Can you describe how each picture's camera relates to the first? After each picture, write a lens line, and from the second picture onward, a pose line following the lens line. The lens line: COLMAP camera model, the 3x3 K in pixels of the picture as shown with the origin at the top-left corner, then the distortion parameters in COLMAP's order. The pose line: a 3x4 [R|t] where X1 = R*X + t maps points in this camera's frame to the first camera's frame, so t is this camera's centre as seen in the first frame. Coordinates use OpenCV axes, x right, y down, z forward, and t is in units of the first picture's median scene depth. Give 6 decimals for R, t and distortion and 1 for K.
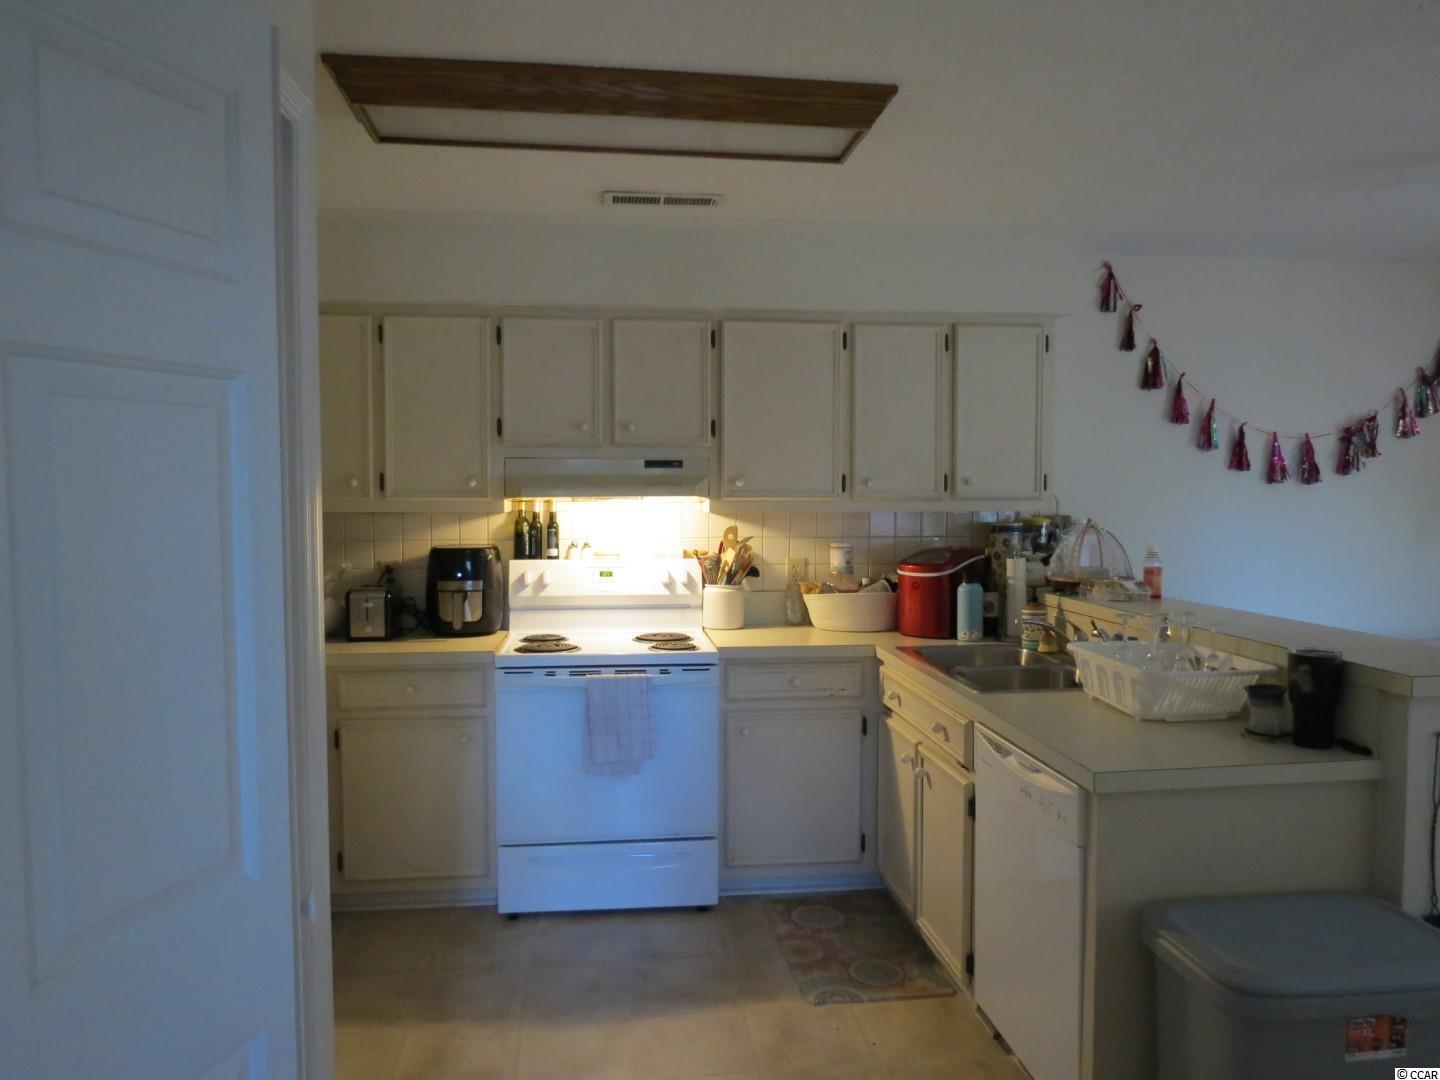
lens RADIAL K [[1018.9, 0, 723.0], [0, 1018.9, 535.9], [0, 0, 1]] dist [-0.037544, 0.015961]
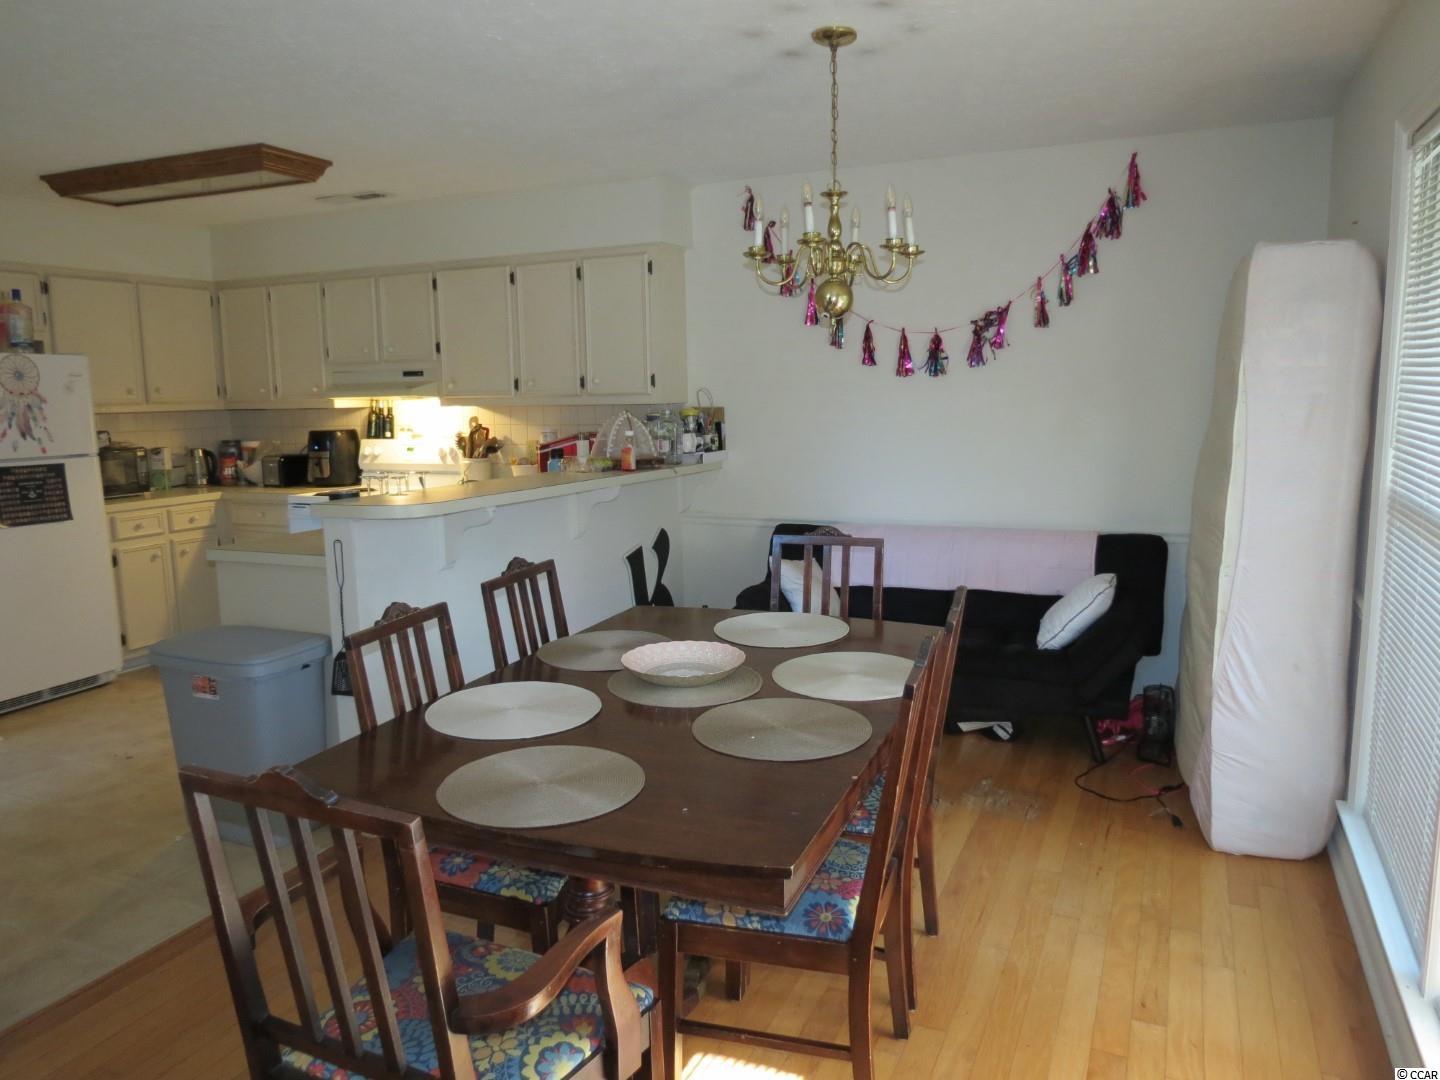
lens RADIAL K [[1018.9, 0, 746.4], [0, 1018.9, 542.2], [0, 0, 1]] dist [-0.037544, 0.015961]
pose [[0.865935, 0.059415, -0.496615, 1.047610], [-0.006670, 0.994203, 0.107317, 0.010173], [0.500112, -0.089617, 0.861311, -0.039559]]
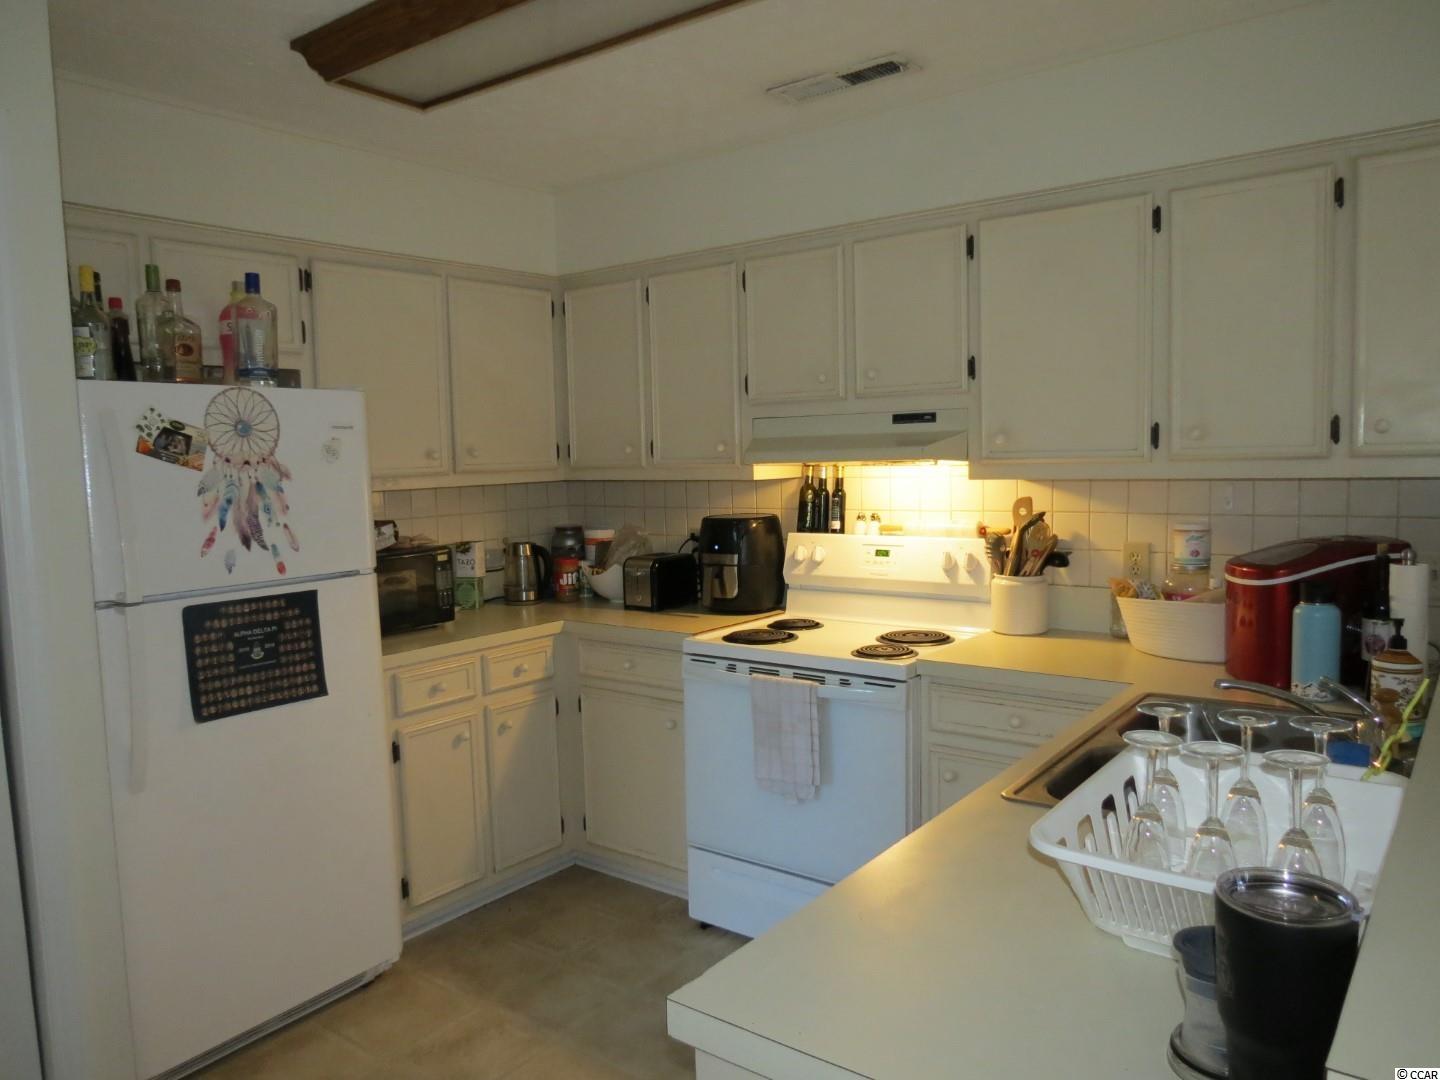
lens RADIAL K [[1018.9, 0, 742.7], [0, 1018.9, 537.2], [0, 0, 1]] dist [-0.037544, 0.015961]
pose [[0.722585, 0.039491, -0.690154, 0.373568], [-0.003727, 0.998575, 0.053236, -0.019201], [0.691272, -0.035895, 0.721702, 0.322568]]
